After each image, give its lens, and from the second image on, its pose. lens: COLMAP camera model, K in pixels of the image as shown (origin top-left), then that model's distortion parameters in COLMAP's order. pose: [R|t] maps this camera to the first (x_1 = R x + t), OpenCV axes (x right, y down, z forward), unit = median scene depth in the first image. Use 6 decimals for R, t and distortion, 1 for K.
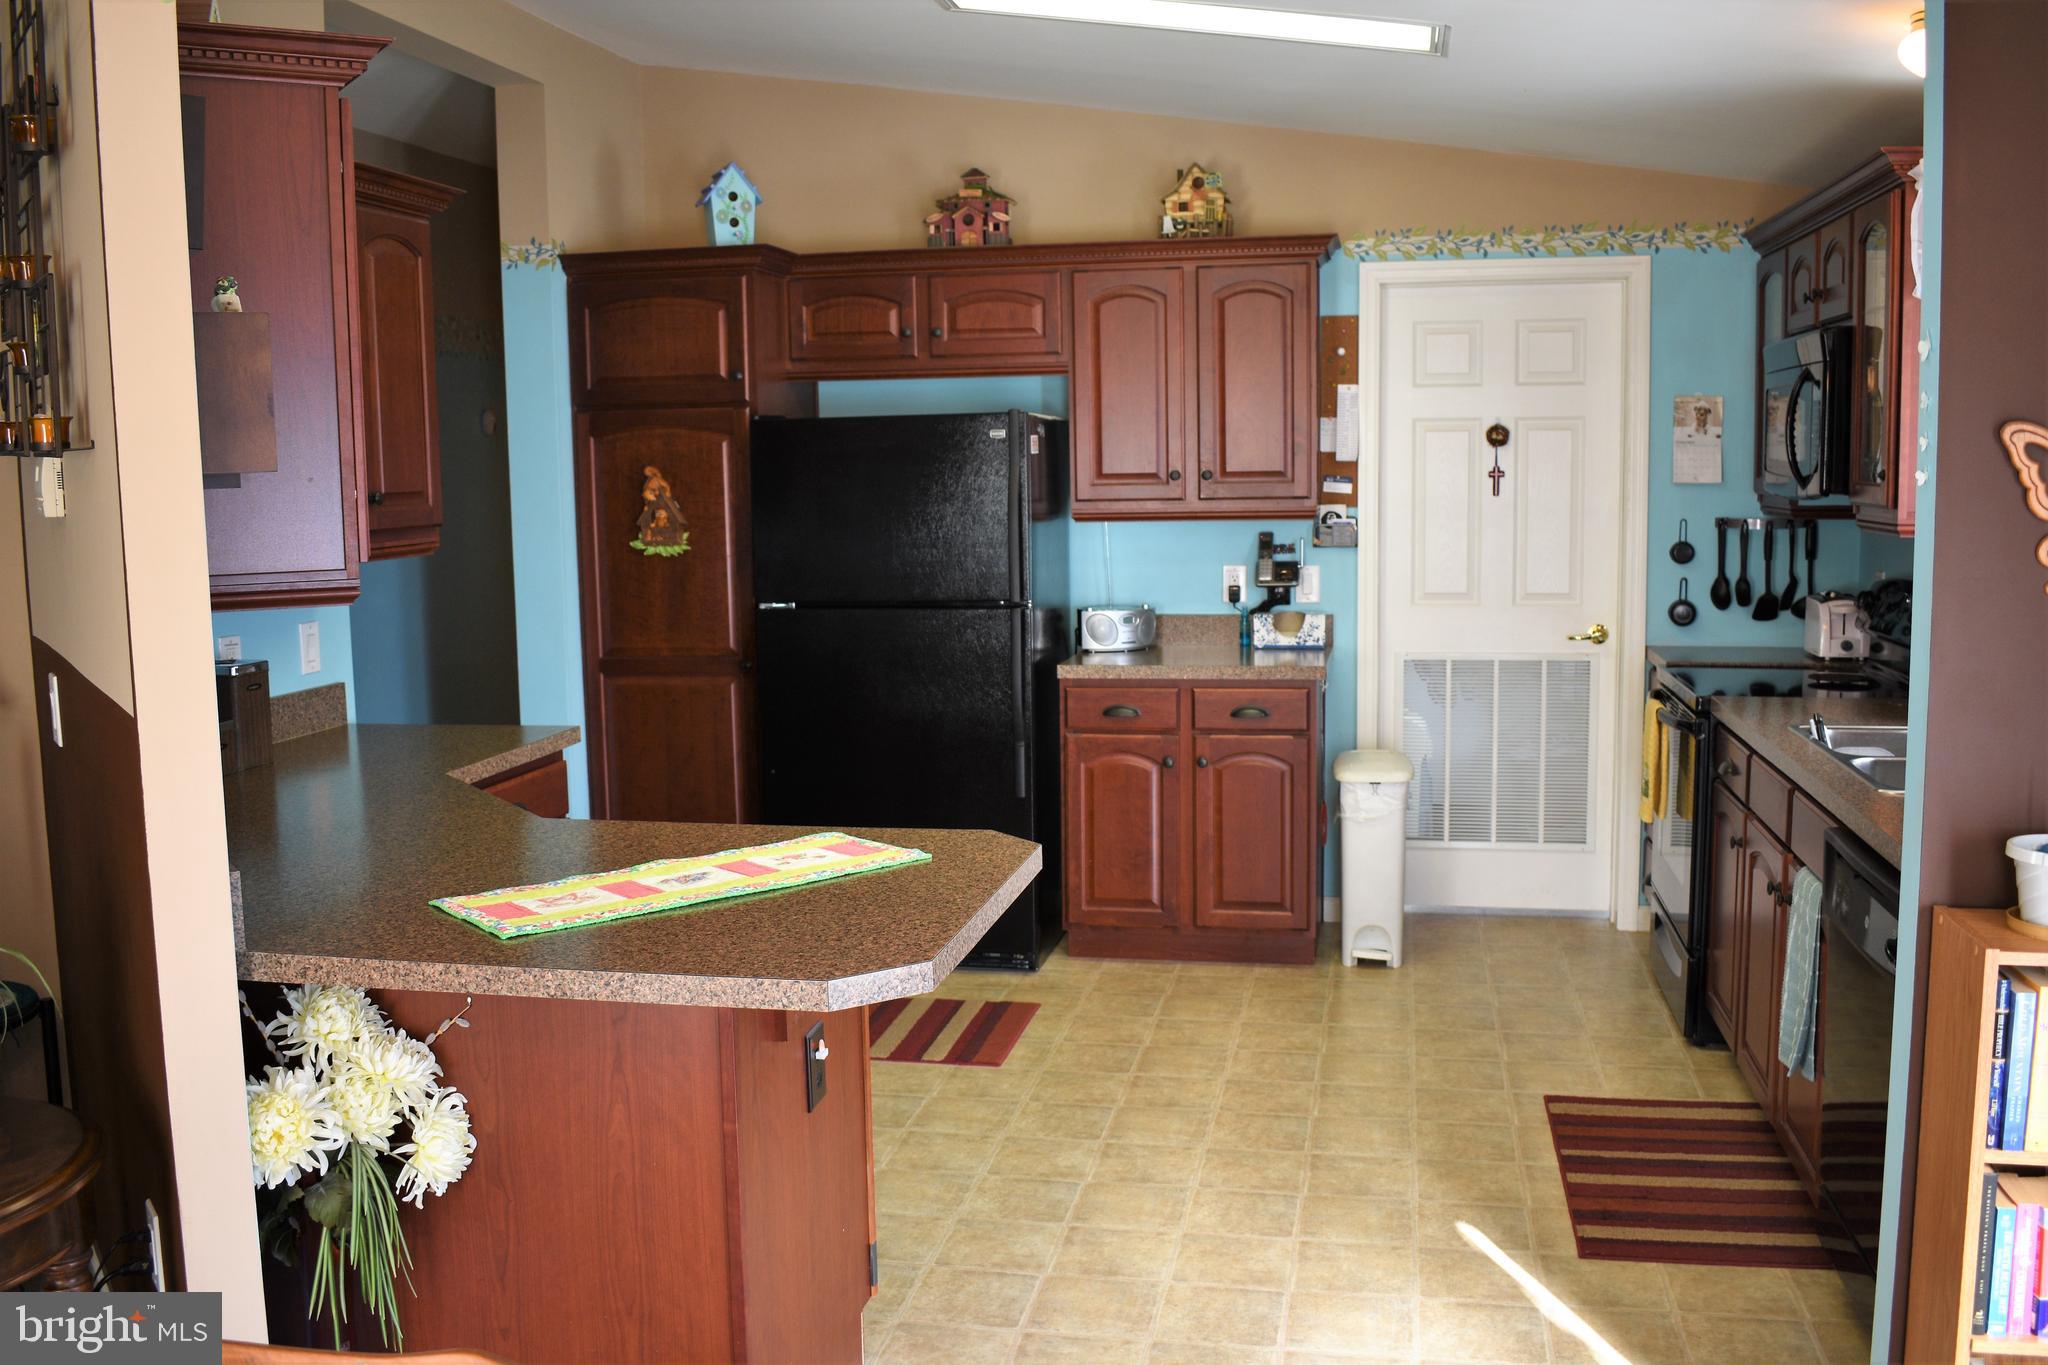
lens RADIAL K [[1860.1, 0, 1026.2], [0, 1860.1, 680.8], [0, 0, 1]] dist [-0.067844, 0.000000]
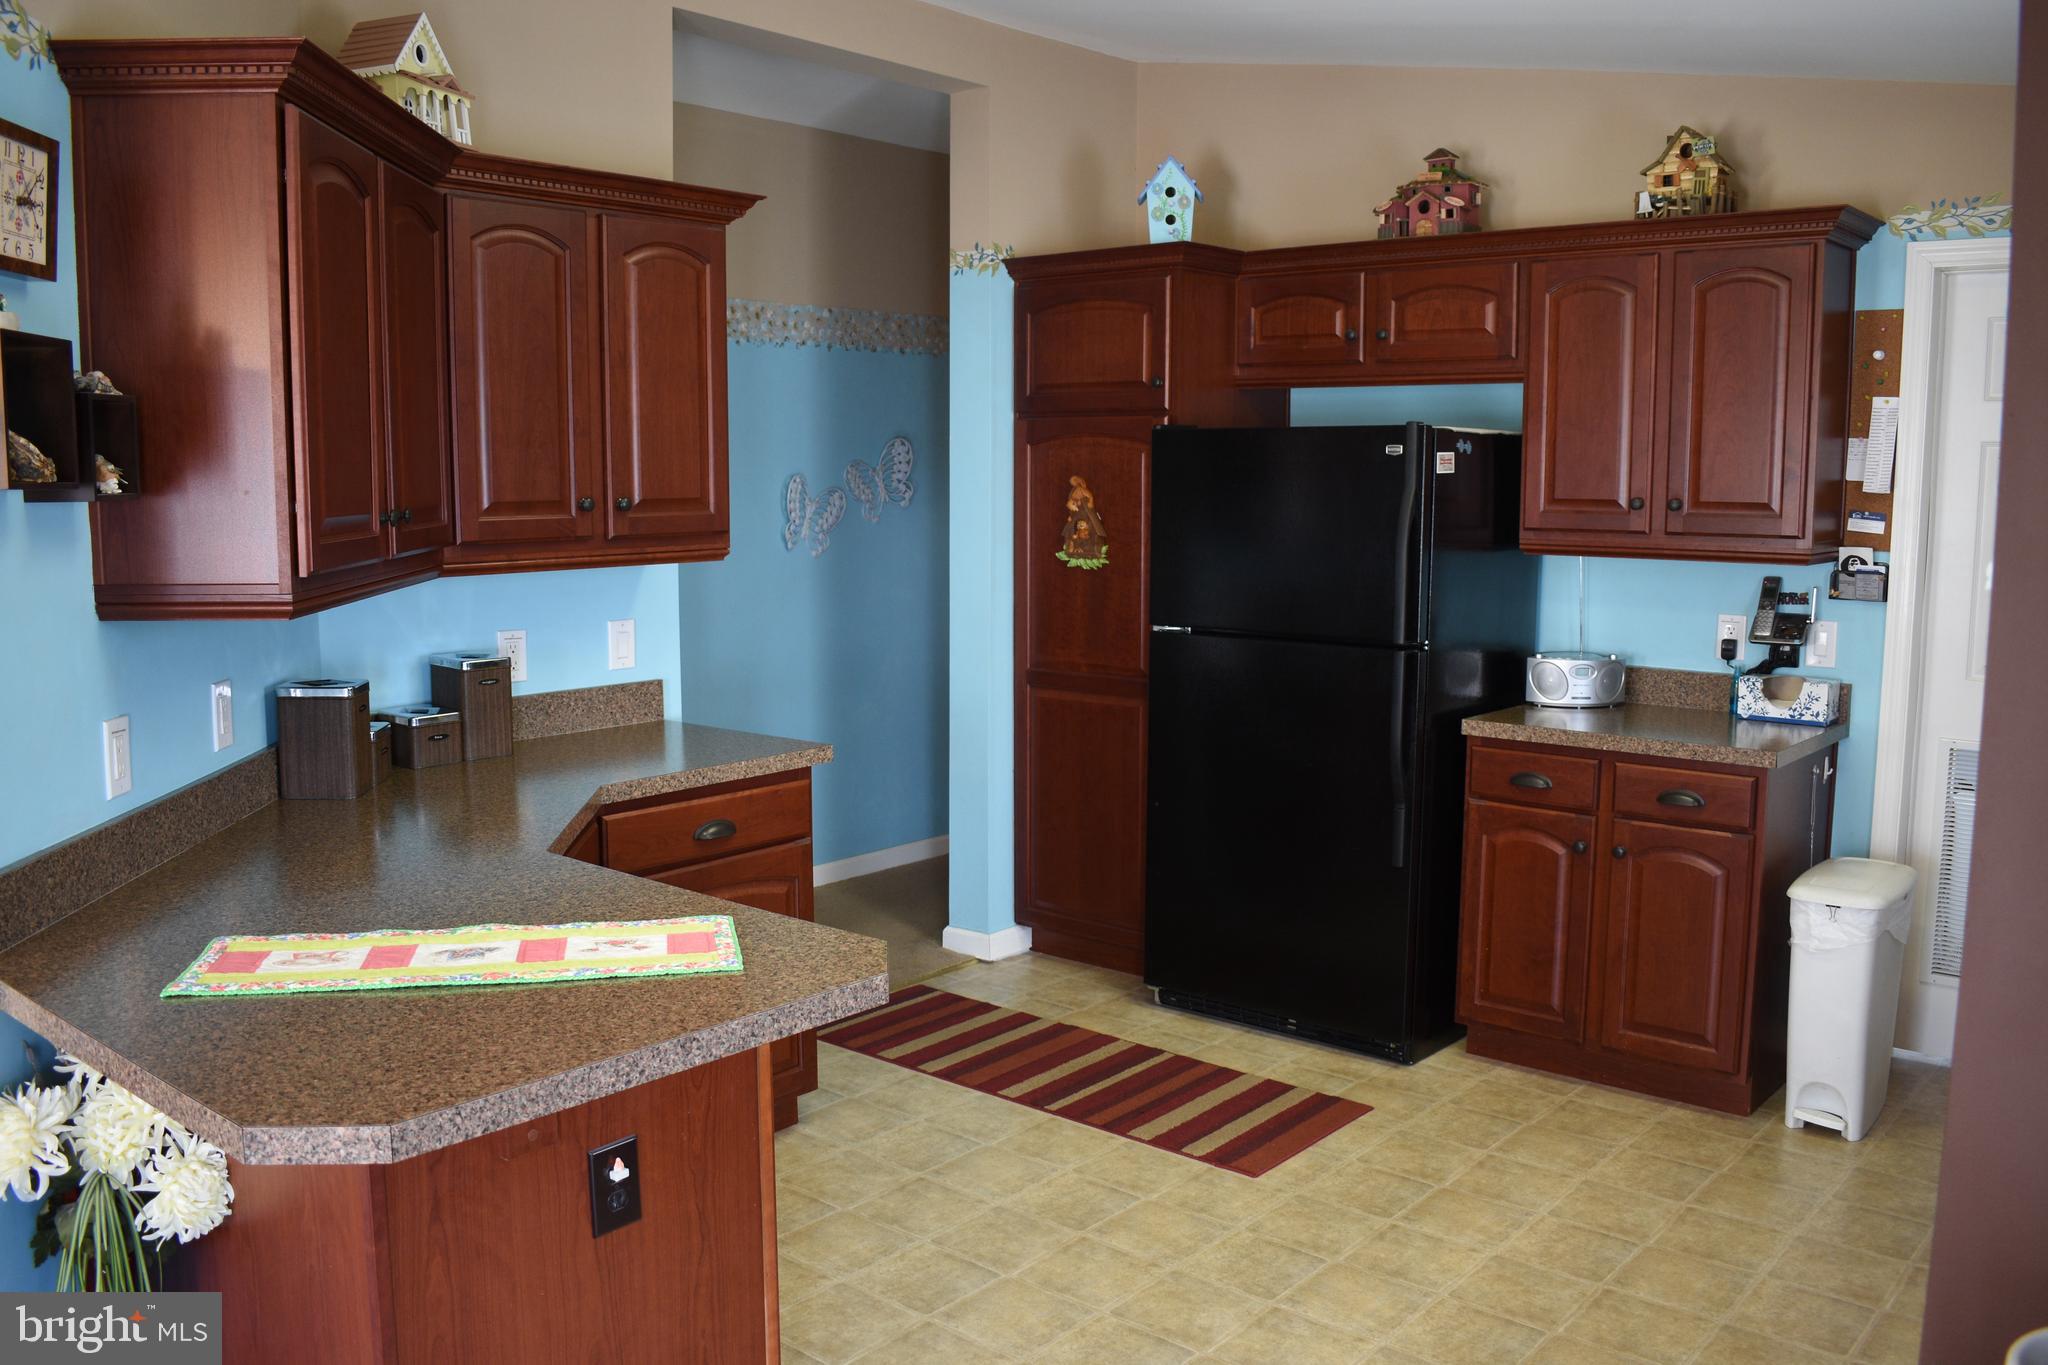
lens RADIAL K [[1724.5, 0, 1023.5], [0, 1724.5, 680.6], [0, 0, 1]] dist [-0.079837, 0.010500]
pose [[0.875817, 0.079761, -0.476007, 0.210530], [-0.075253, 0.996755, 0.028559, -0.032792], [0.476741, 0.010808, 0.878977, 0.198081]]
